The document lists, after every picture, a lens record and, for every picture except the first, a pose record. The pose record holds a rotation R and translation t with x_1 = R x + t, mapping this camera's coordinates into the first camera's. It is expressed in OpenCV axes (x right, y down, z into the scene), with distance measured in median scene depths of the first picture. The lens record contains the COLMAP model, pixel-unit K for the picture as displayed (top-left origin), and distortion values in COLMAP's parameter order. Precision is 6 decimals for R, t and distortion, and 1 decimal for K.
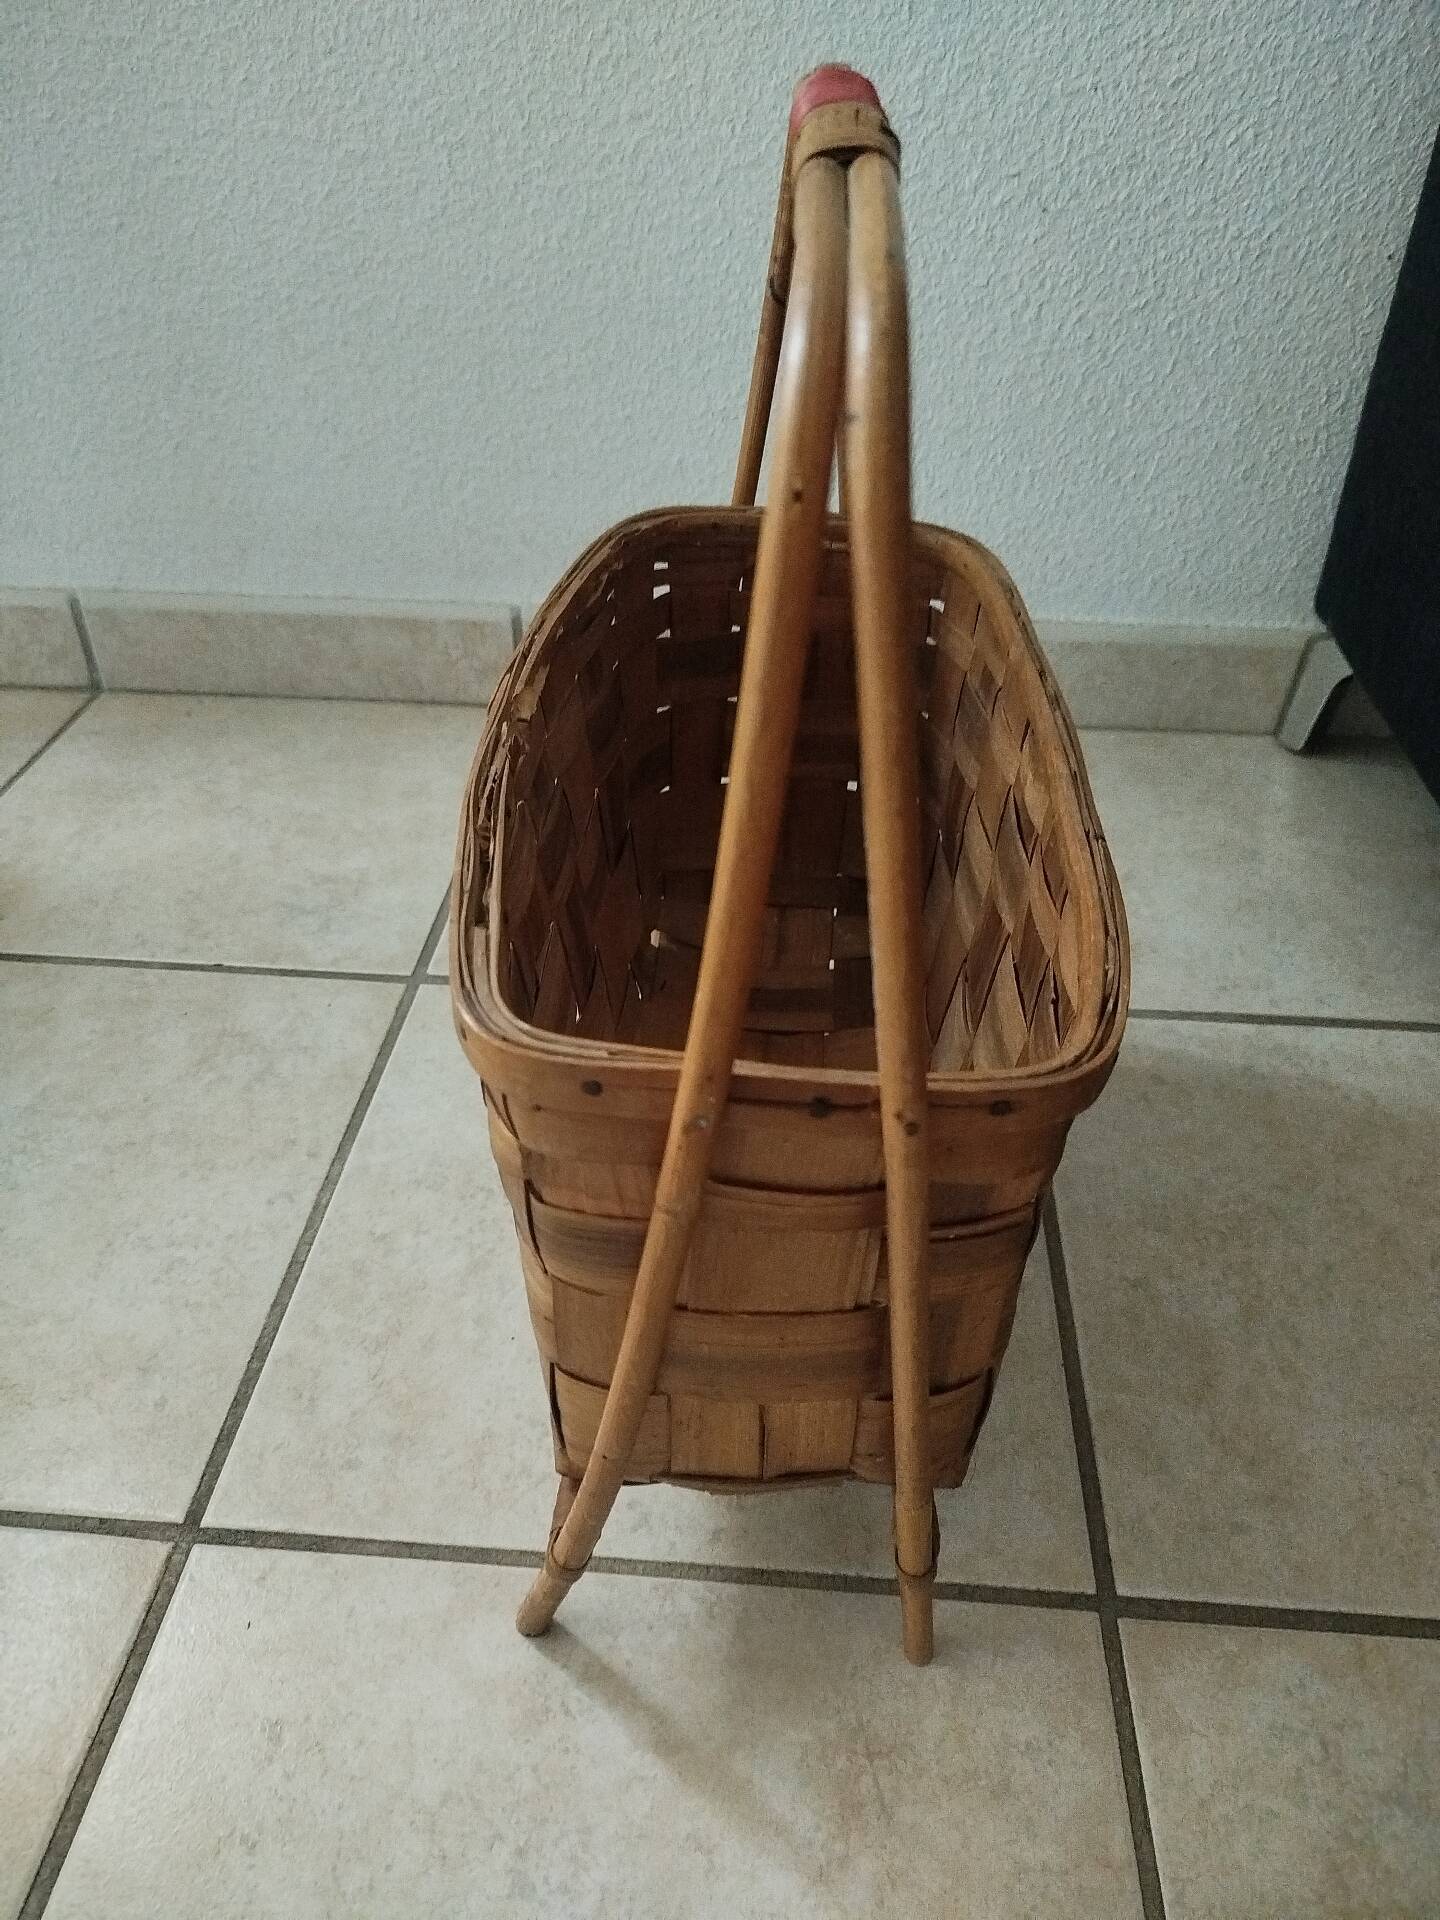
lens RADIAL K [[1381.2, 0, 705.8], [0, 1381.2, 941.7], [0, 0, 1]] dist [-0.007602, 0.012374]
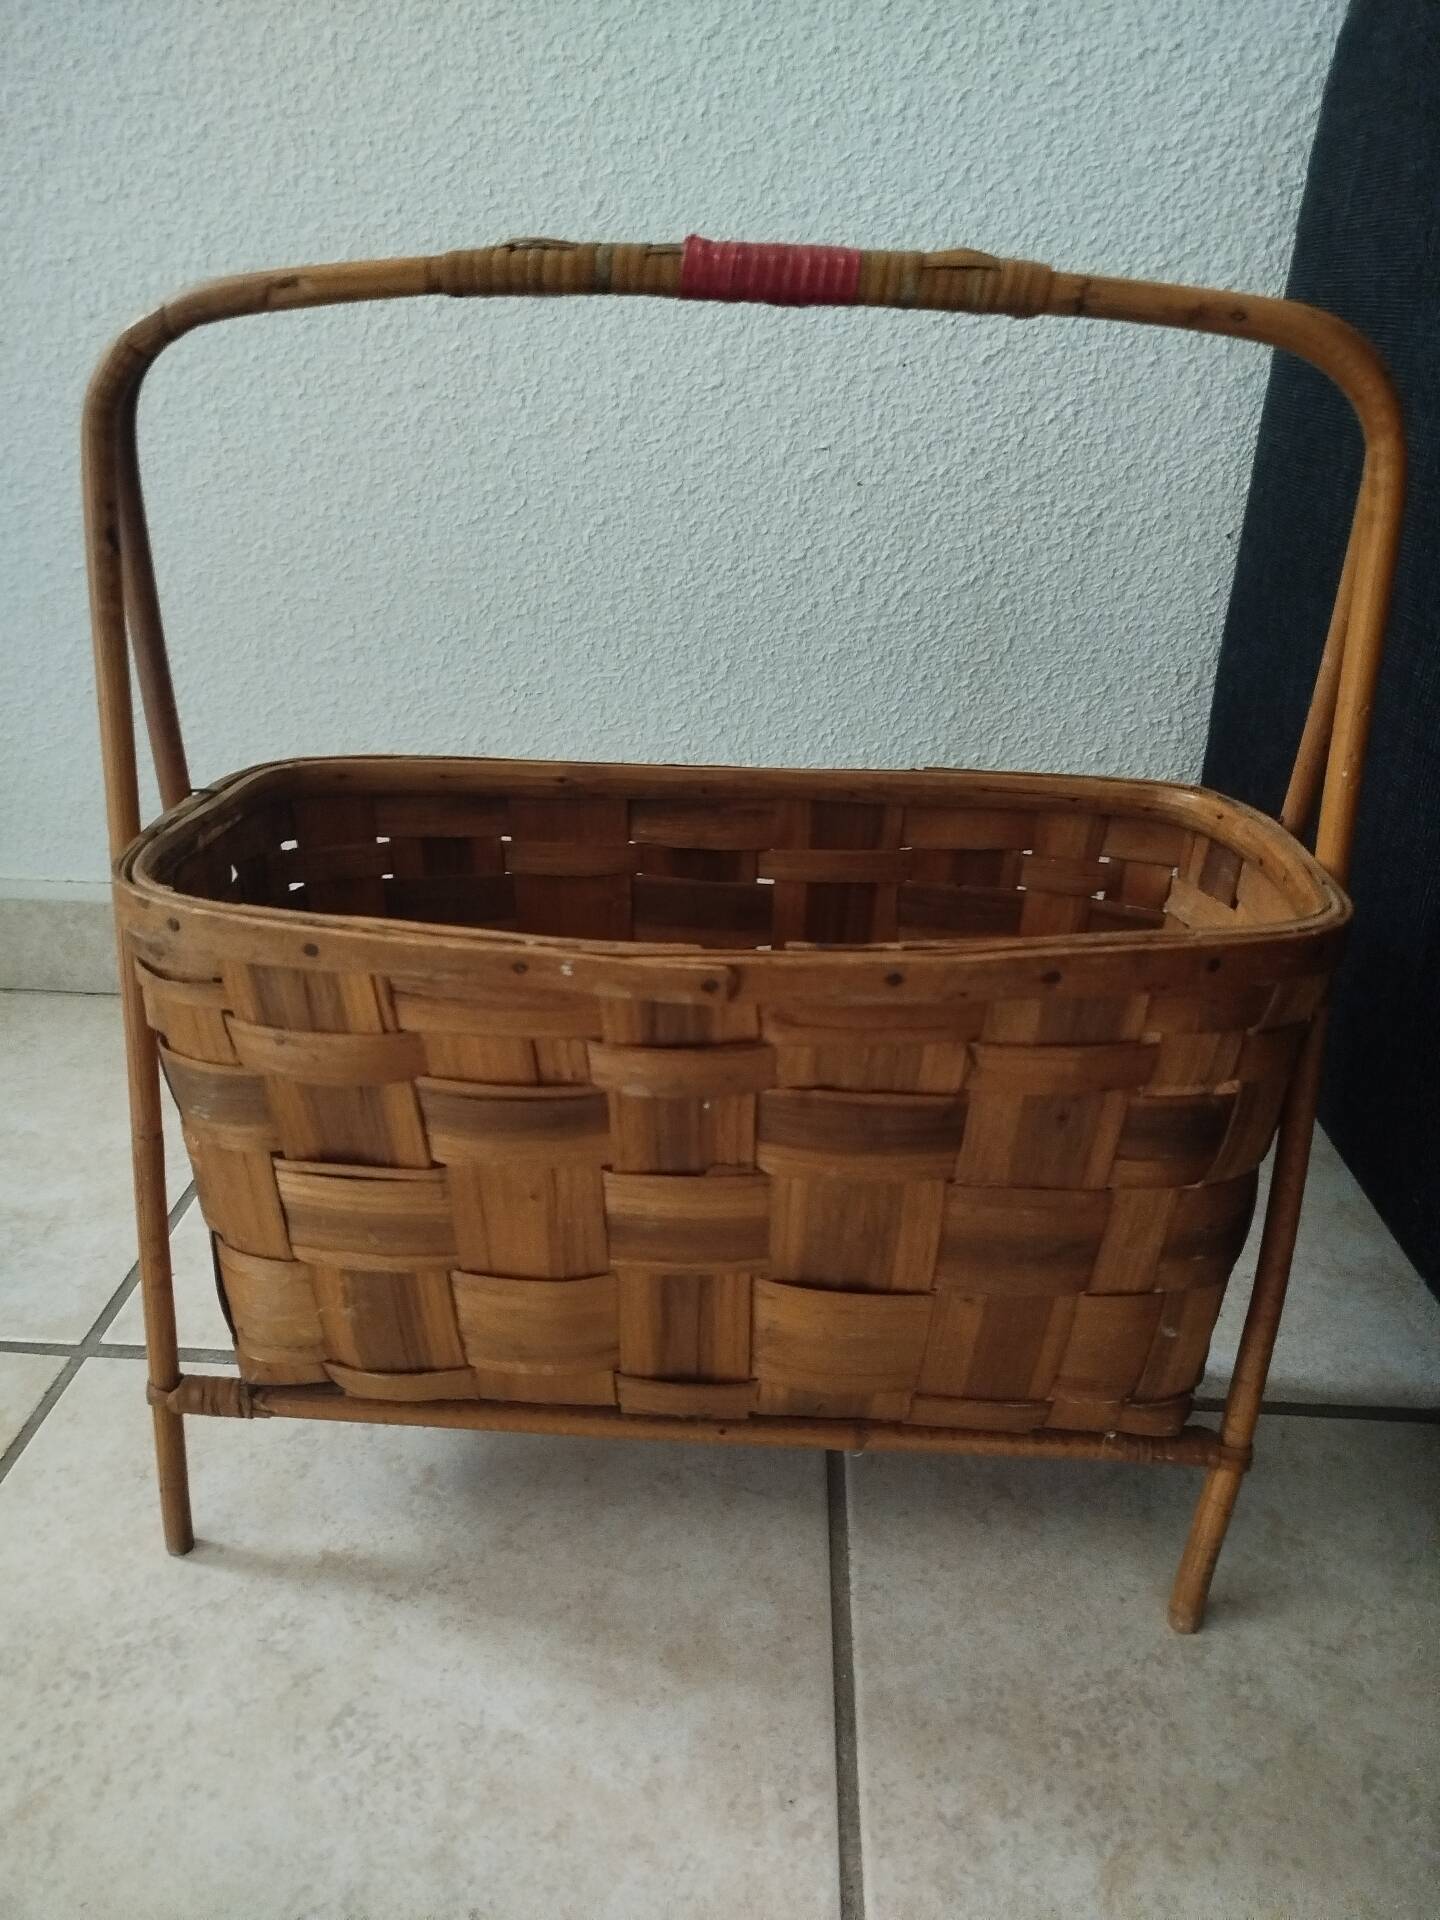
lens RADIAL K [[1381.2, 0, 707.4], [0, 1381.2, 940.1], [0, 0, 1]] dist [-0.007602, 0.012374]
pose [[0.999475, 0.004572, 0.032064, 0.115114], [0.002015, 0.979289, -0.202458, -0.040511], [-0.032326, 0.202416, 0.978766, 0.154623]]
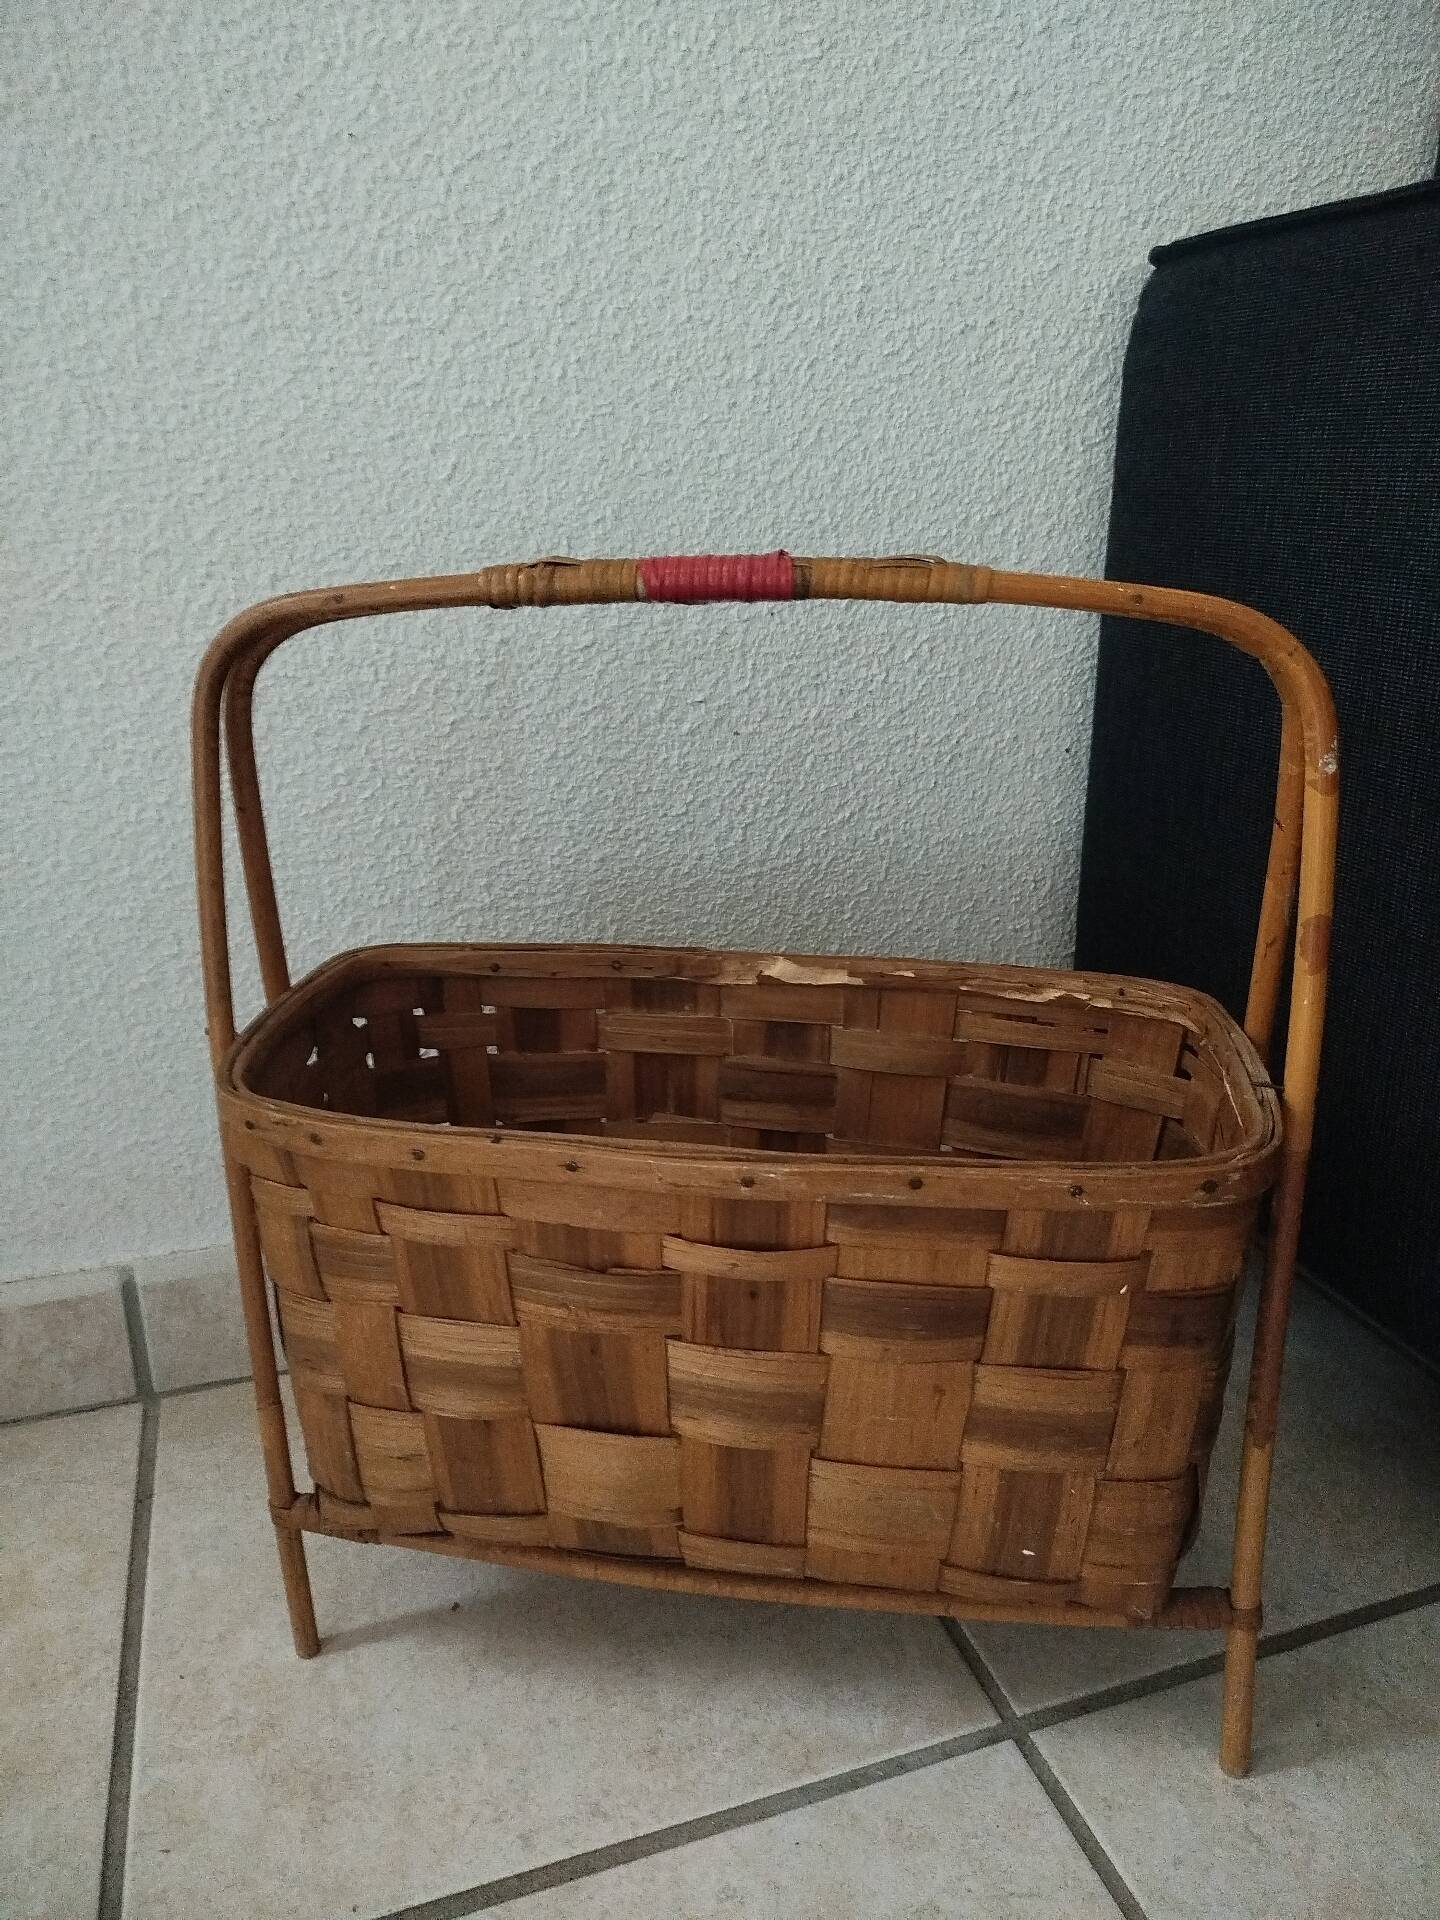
lens RADIAL K [[1381.2, 0, 715.5], [0, 1381.2, 932.8], [0, 0, 1]] dist [-0.007602, 0.012374]
pose [[0.918551, -0.124973, 0.375026, -0.123512], [0.236230, 0.934214, -0.267283, -0.169975], [-0.316952, 0.334105, 0.887646, 0.245890]]
